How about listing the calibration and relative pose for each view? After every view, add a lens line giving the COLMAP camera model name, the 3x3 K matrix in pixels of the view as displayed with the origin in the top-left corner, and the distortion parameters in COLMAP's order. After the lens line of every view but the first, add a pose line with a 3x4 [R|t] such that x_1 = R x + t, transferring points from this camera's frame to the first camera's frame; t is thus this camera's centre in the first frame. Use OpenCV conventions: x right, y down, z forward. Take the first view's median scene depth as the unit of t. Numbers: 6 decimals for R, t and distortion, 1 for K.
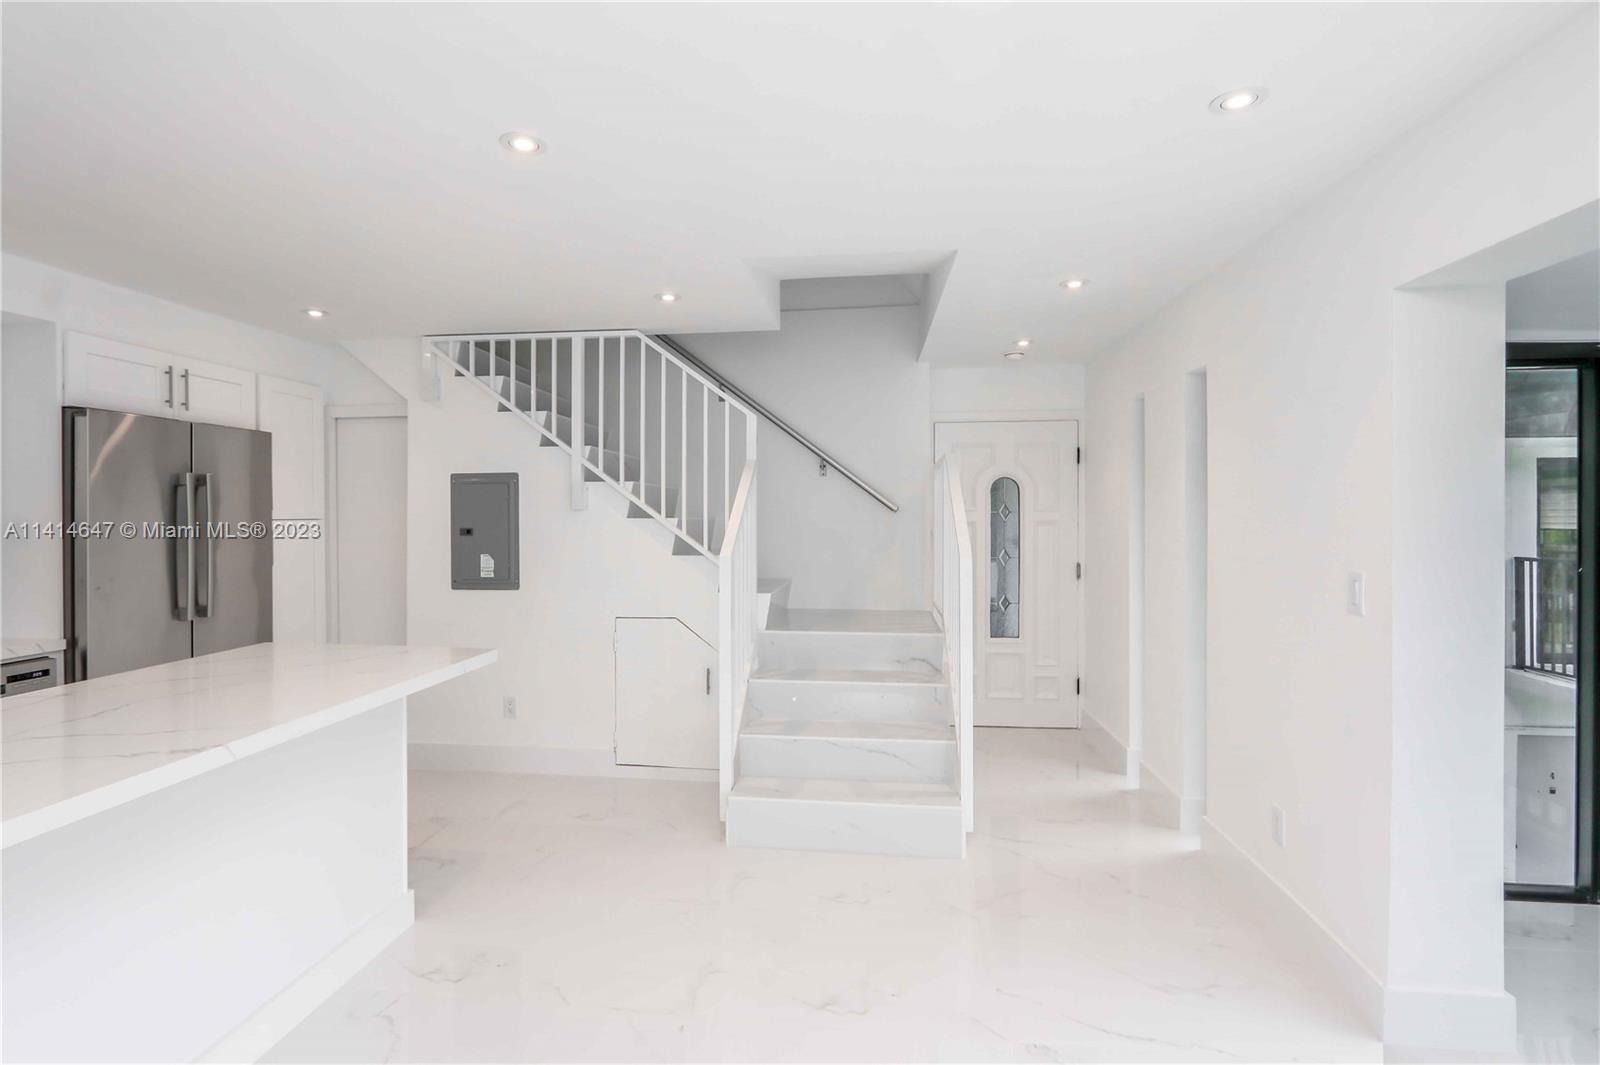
lens RADIAL K [[754.1, 0, 779.4], [0, 754.1, 516.4], [0, 0, 1]] dist [-0.010107, 0.000296]
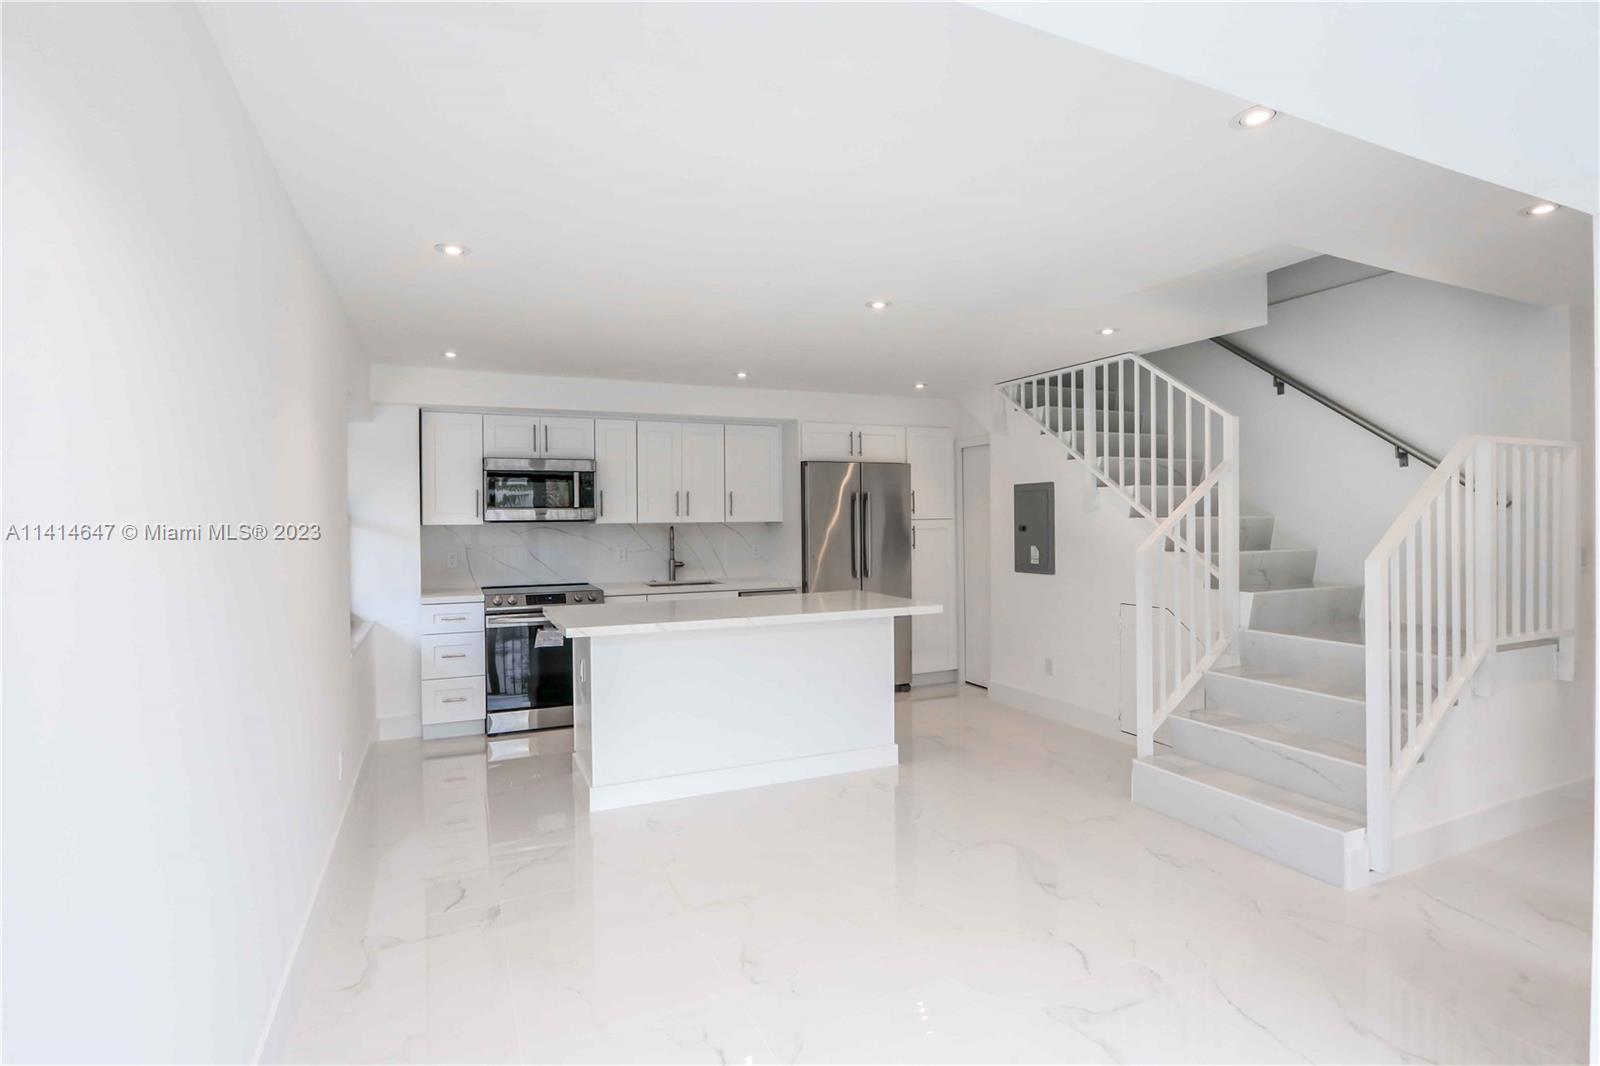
lens RADIAL K [[754.1, 0, 785.5], [0, 754.1, 524.7], [0, 0, 1]] dist [-0.010107, 0.000296]
pose [[0.520847, 0.004916, -0.853636, 0.507751], [0.007972, 0.999912, 0.010622, -0.003504], [0.853613, -0.012338, 0.520762, -0.041057]]
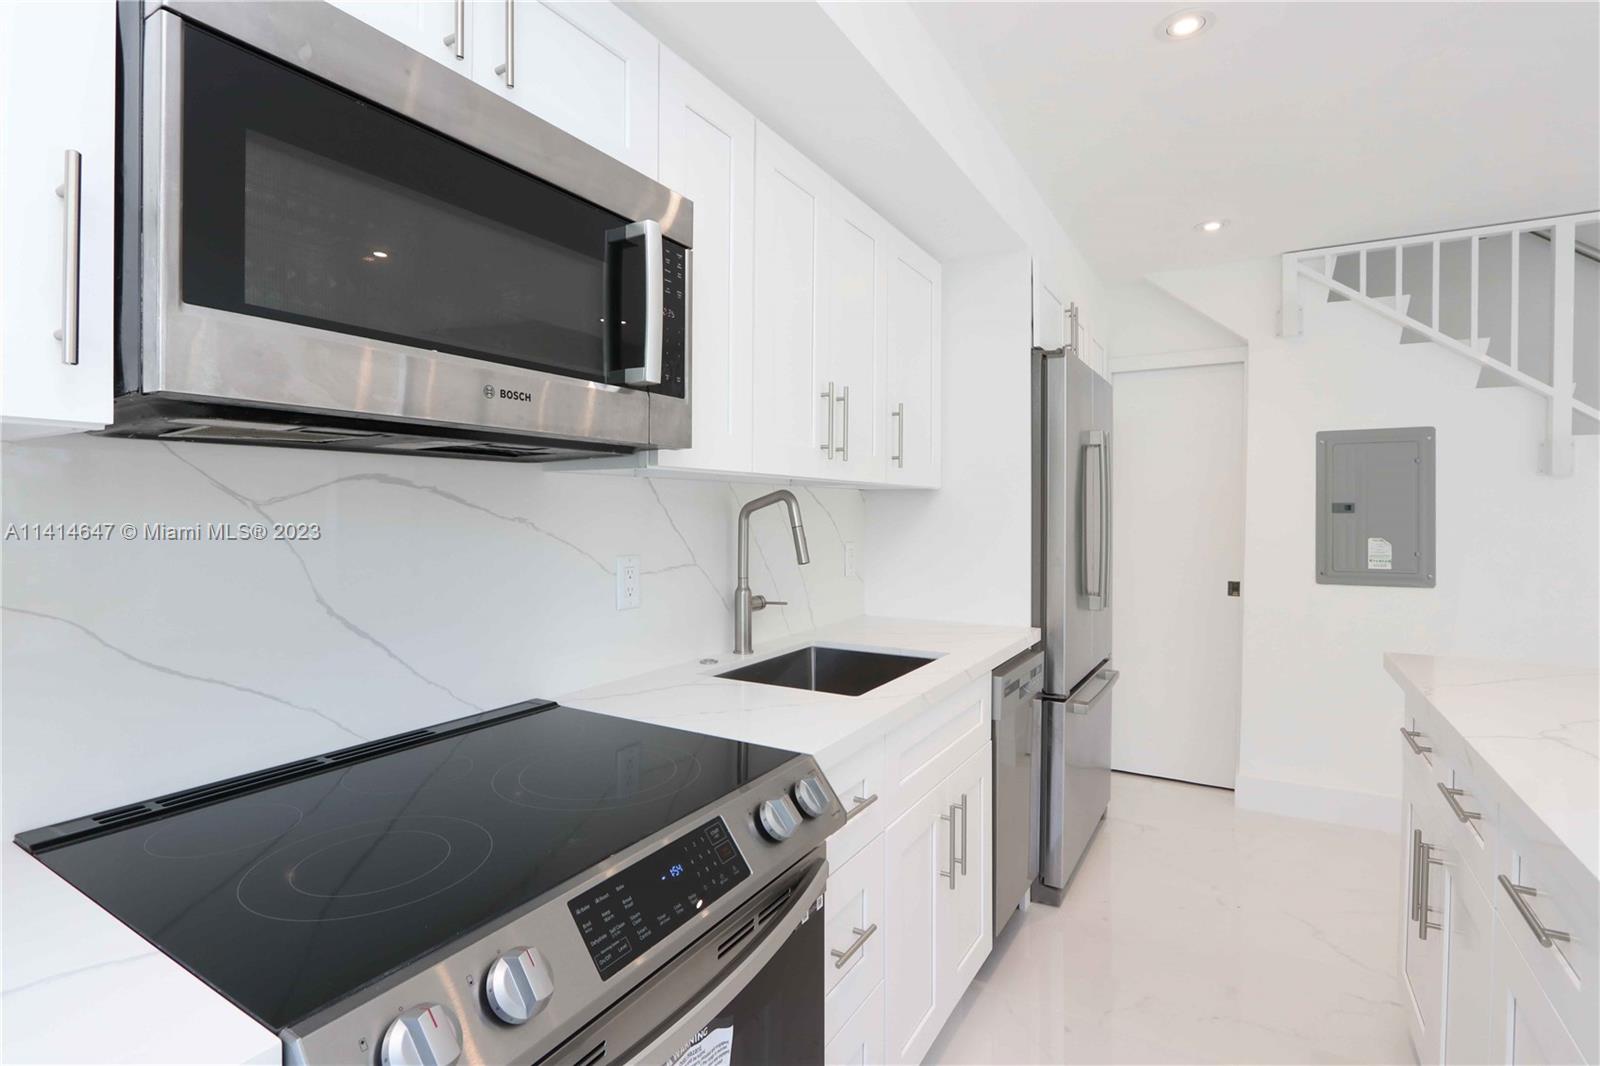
lens RADIAL K [[754.1, 0, 788.7], [0, 754.1, 521.6], [0, 0, 1]] dist [-0.010107, 0.000296]
pose [[0.912522, 0.007959, -0.408951, -0.634412], [-0.002208, 0.999892, 0.014534, 0.025235], [0.409023, -0.012360, 0.912441, 0.091831]]
